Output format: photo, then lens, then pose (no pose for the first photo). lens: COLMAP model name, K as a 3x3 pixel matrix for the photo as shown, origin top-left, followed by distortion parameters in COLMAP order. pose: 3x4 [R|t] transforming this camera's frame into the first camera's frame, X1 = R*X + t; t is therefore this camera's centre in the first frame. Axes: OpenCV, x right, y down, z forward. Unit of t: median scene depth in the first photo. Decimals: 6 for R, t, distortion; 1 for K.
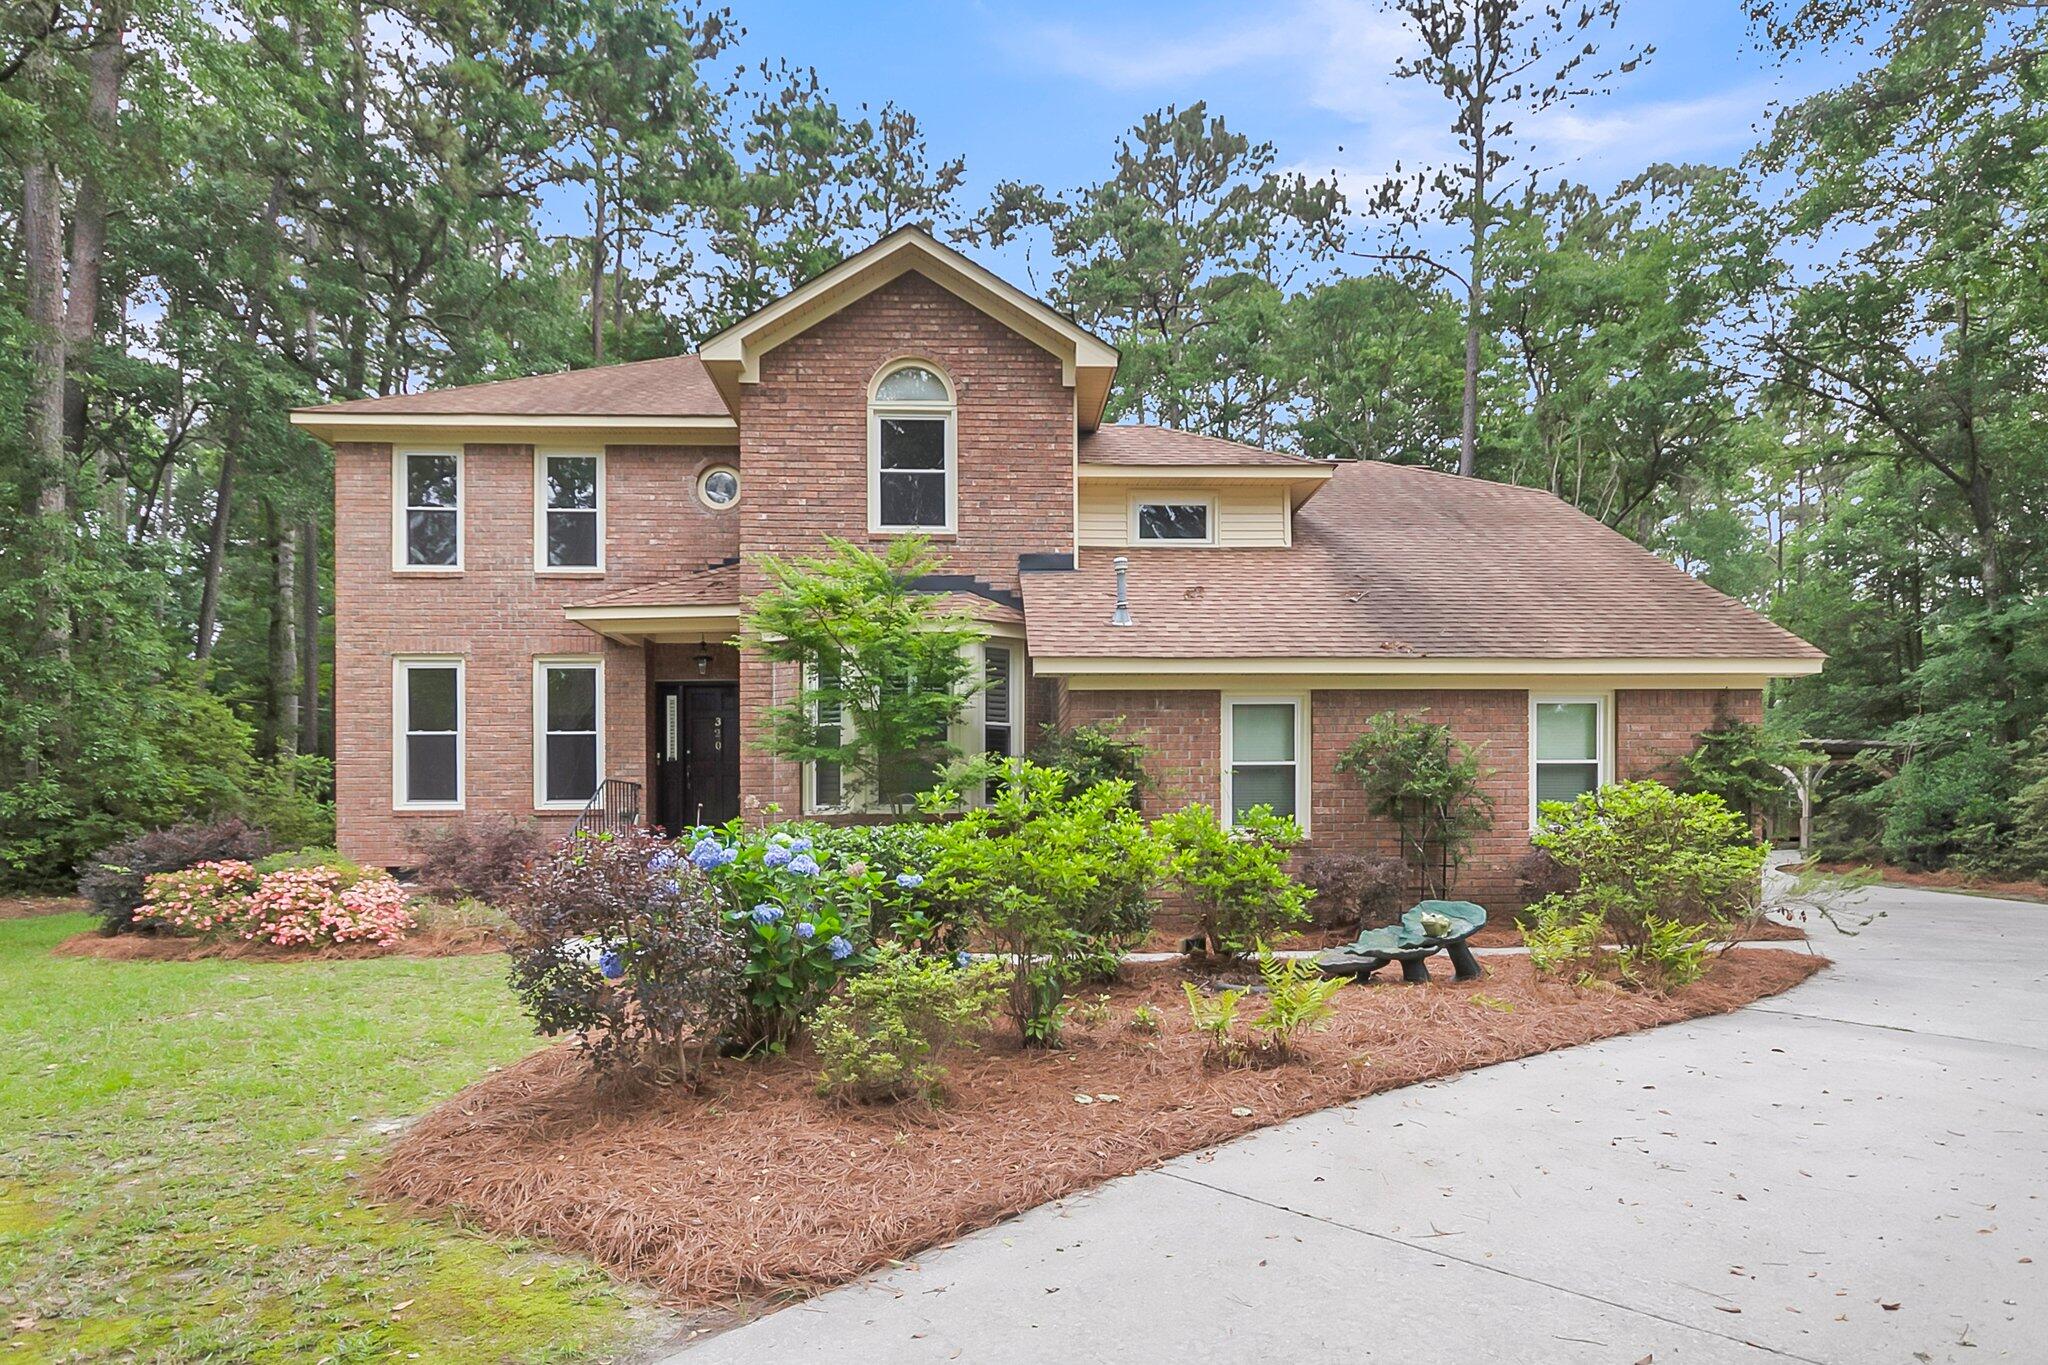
lens RADIAL K [[1224.0, 0, 1027.0], [0, 1224.0, 850.6], [0, 0, 1]] dist [-0.001017, 0.002604]
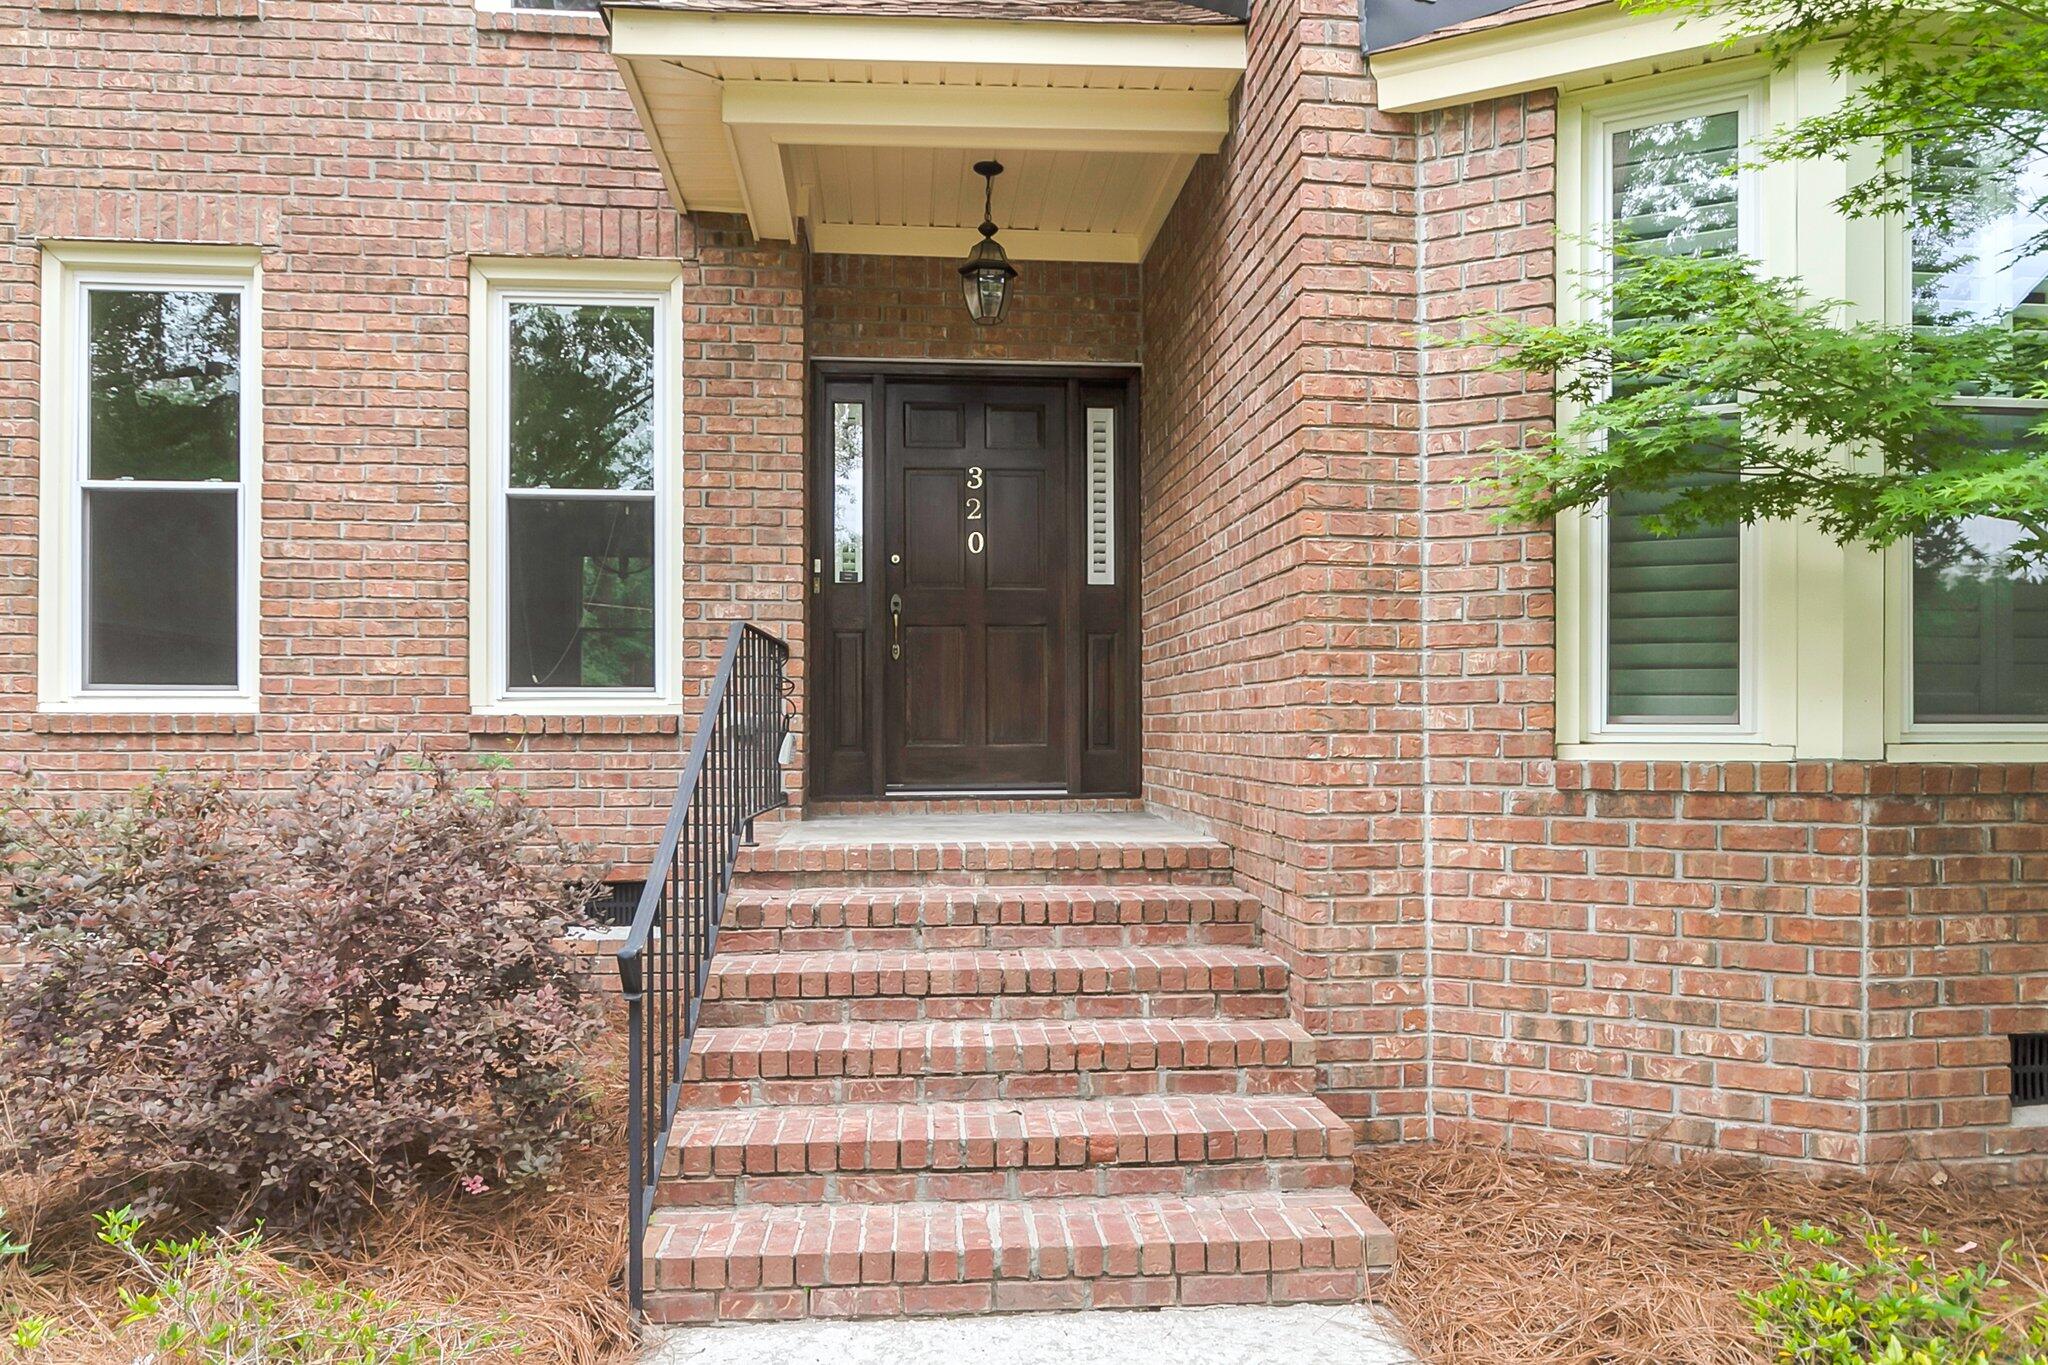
lens RADIAL K [[1372.1, 0, 1028.8], [0, 1372.1, 740.6], [0, 0, 1]] dist [0.001022, 0.000464]
pose [[0.998731, 0.007858, 0.049741, -0.302532], [-0.007913, 0.999968, 0.000904, -0.031907], [-0.049732, -0.001297, 0.998762, 0.694518]]
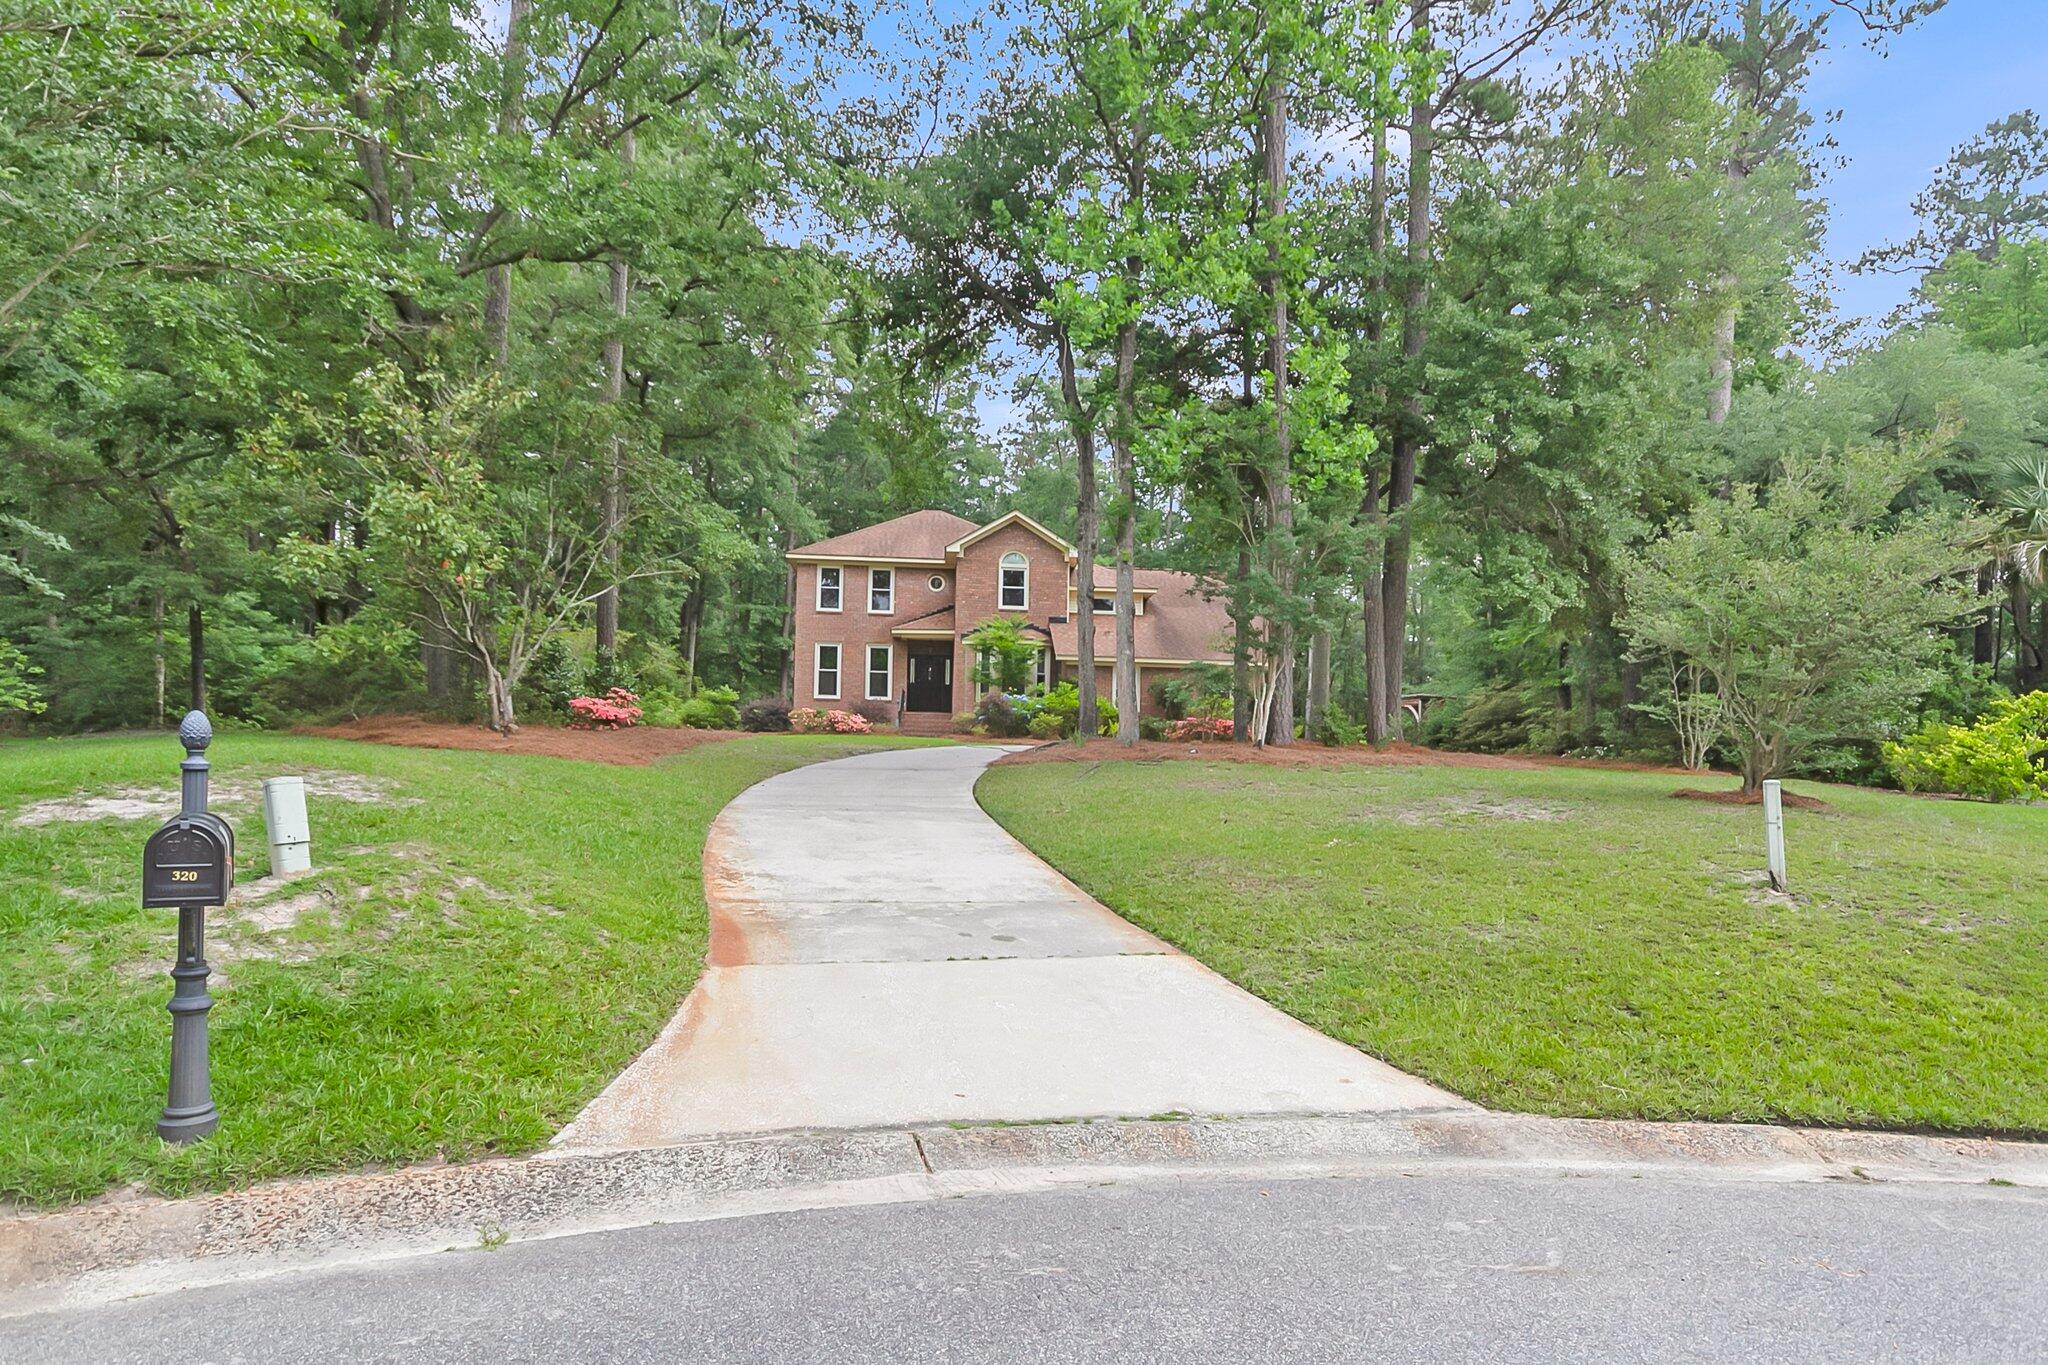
lens RADIAL K [[1168.6, 0, 1024.8], [0, 1168.6, 744.1], [0, 0, 1]] dist [-0.001421, 0.000547]
pose [[0.998851, 0.028428, 0.038573, -0.164822], [-0.026911, 0.998865, -0.039307, 0.179339], [-0.039647, 0.038224, 0.998482, -1.815950]]
